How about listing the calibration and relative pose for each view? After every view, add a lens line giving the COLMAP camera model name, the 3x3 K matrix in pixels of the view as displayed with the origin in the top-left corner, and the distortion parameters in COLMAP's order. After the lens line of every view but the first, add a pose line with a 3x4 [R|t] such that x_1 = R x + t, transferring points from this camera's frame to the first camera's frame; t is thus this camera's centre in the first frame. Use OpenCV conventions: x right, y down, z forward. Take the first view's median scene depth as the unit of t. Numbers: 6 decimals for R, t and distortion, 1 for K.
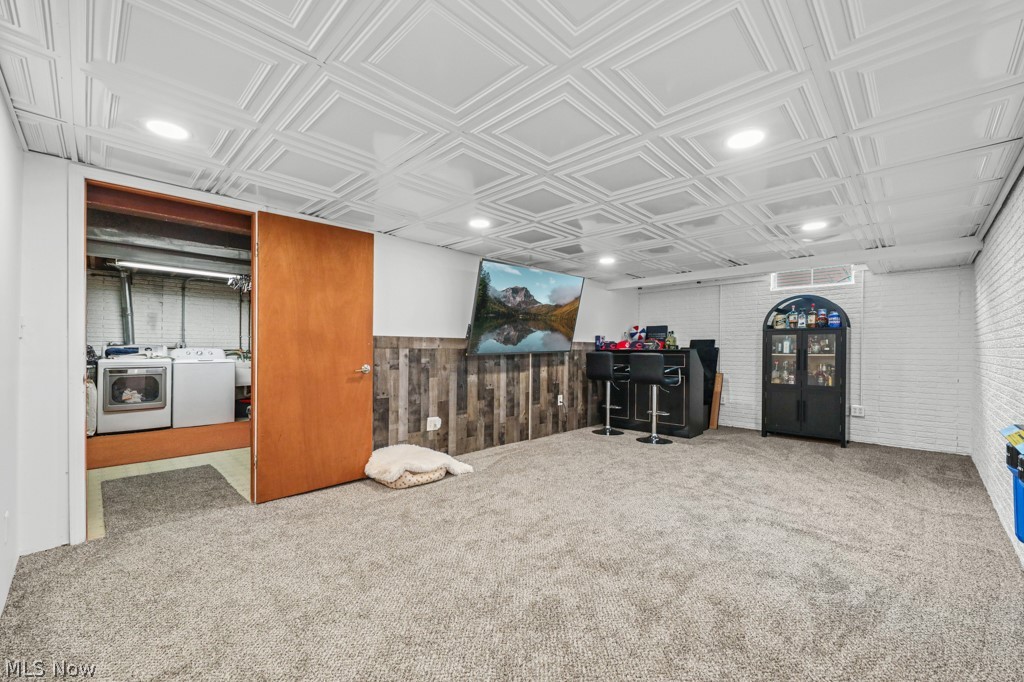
lens RADIAL K [[402.7, 0, 503.1], [0, 402.7, 338.4], [0, 0, 1]] dist [0.003833, -0.000549]
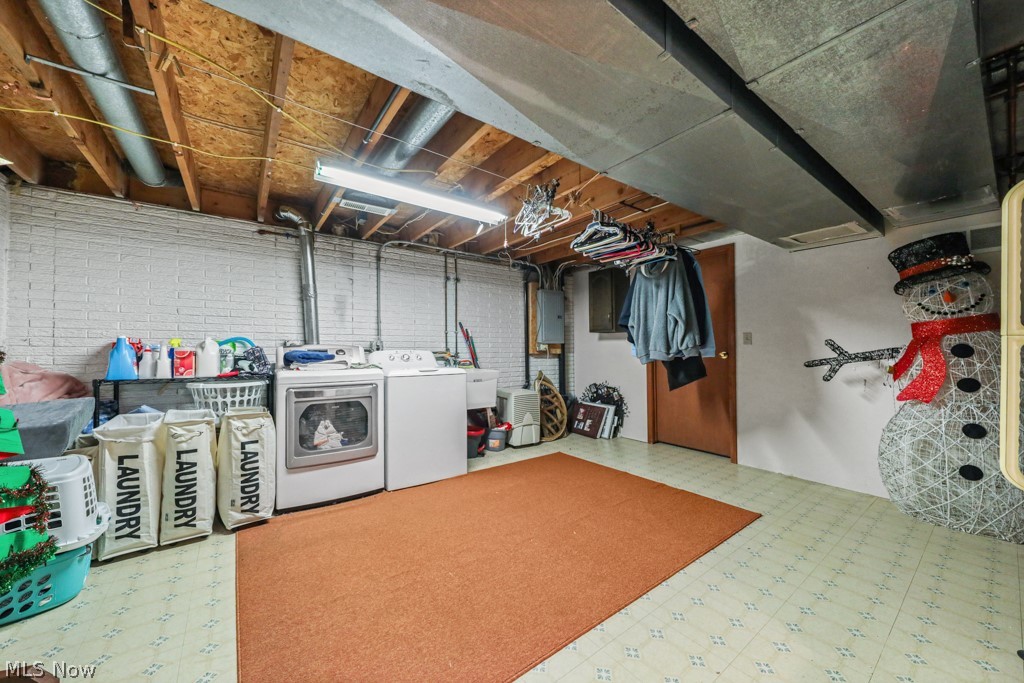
lens RADIAL K [[376.1, 0, 518.0], [0, 376.1, 334.1], [0, 0, 1]] dist [0.000941, 0.000001]
pose [[0.988506, -0.015015, -0.150433, -0.527504], [0.012966, 0.999810, -0.014588, 0.011216], [0.150624, 0.012469, 0.988513, 0.478412]]
